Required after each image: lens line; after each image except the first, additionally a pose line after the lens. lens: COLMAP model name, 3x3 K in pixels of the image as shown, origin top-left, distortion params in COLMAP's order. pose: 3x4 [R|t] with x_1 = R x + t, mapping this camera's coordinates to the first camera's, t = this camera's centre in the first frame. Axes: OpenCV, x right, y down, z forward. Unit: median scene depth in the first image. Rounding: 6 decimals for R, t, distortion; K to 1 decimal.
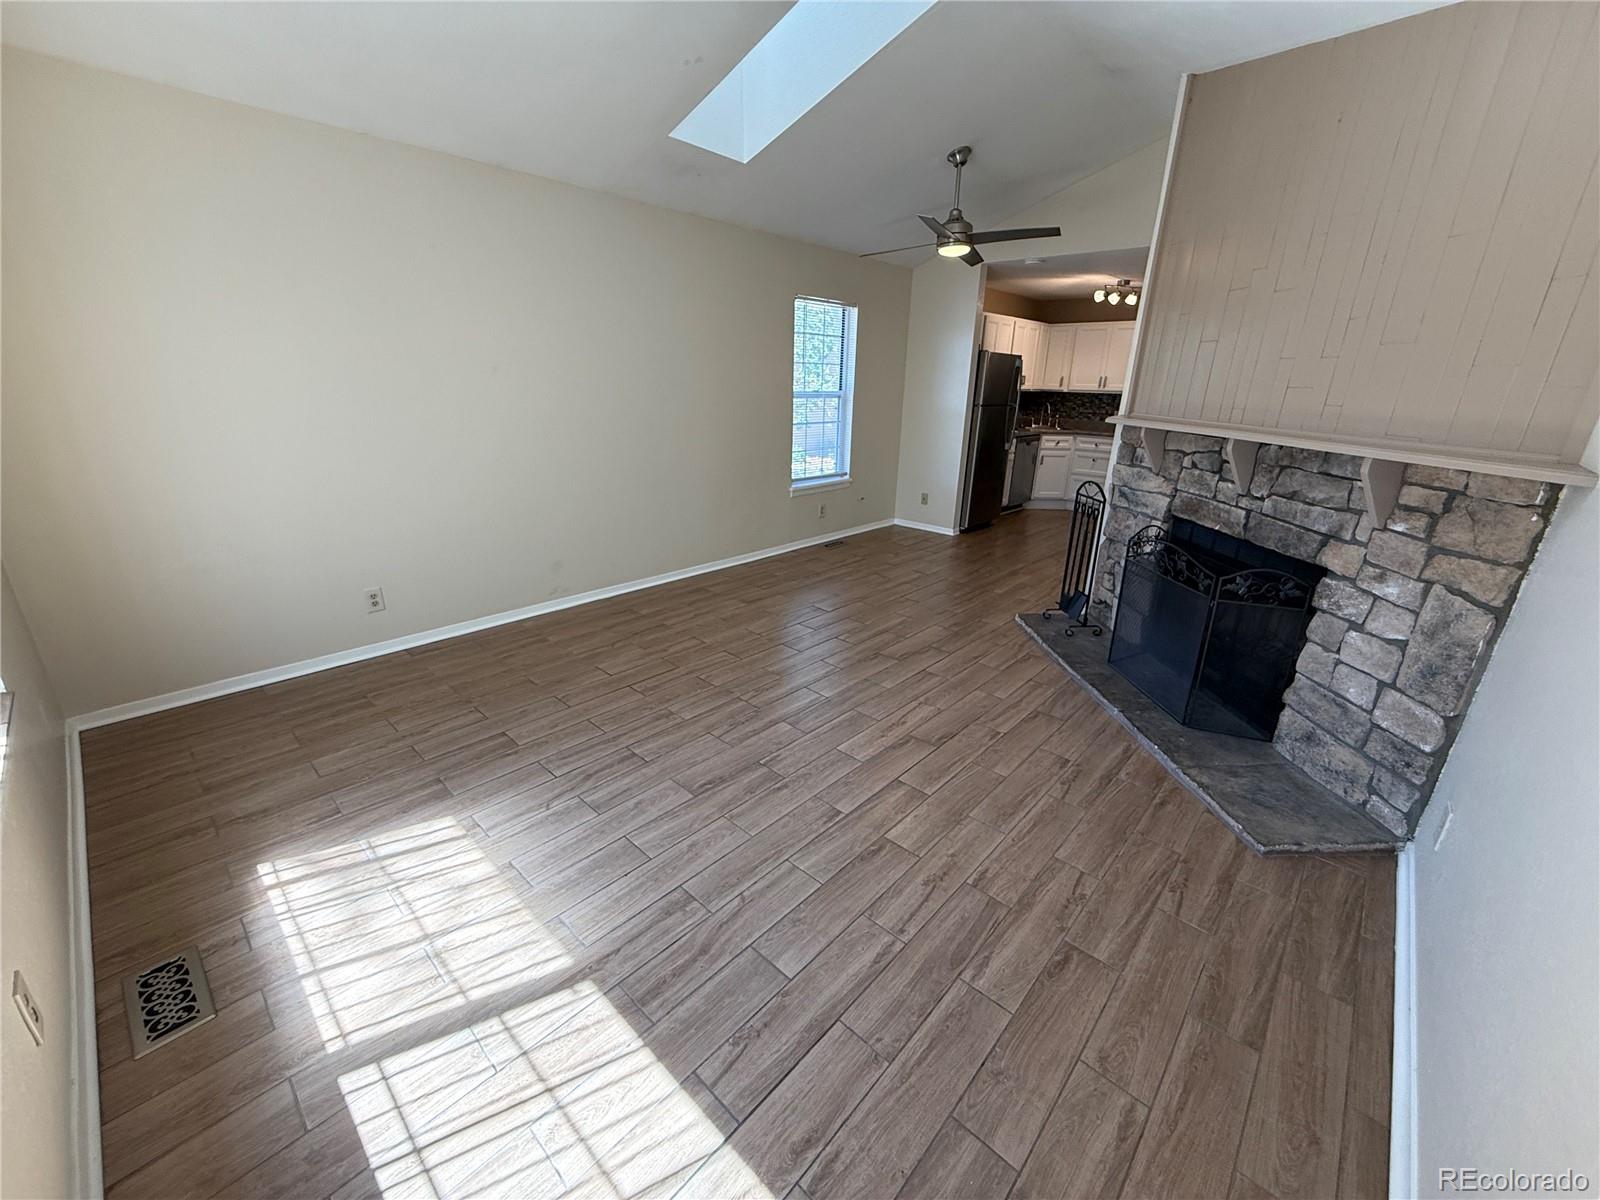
lens RADIAL K [[639.1, 0, 798.7], [0, 639.1, 599.7], [0, 0, 1]] dist [-0.000136, 0.000250]
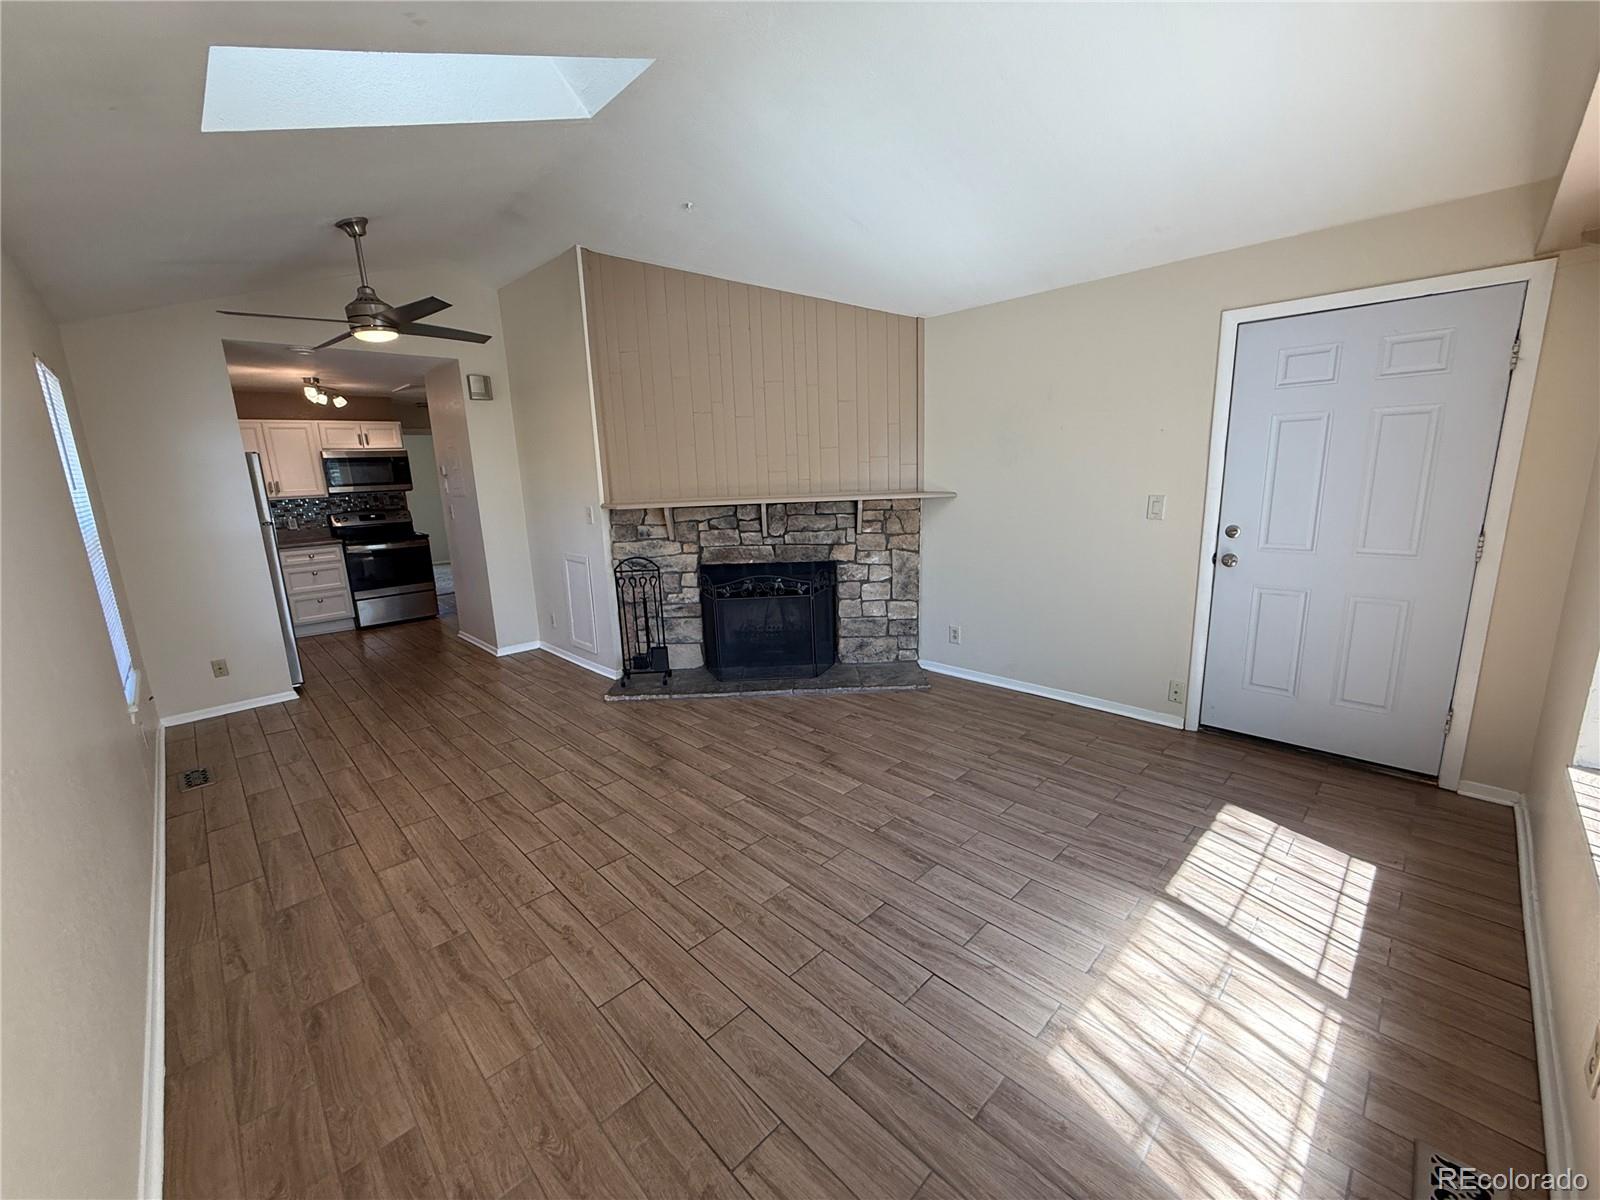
lens RADIAL K [[639.1, 0, 793.4], [0, 639.1, 596.9], [0, 0, 1]] dist [-0.000136, 0.000250]
pose [[0.057316, -0.225882, 0.972467, -1.107954], [0.365938, 0.911029, 0.190043, -0.377775], [-0.928873, 0.344970, 0.134876, 0.946658]]
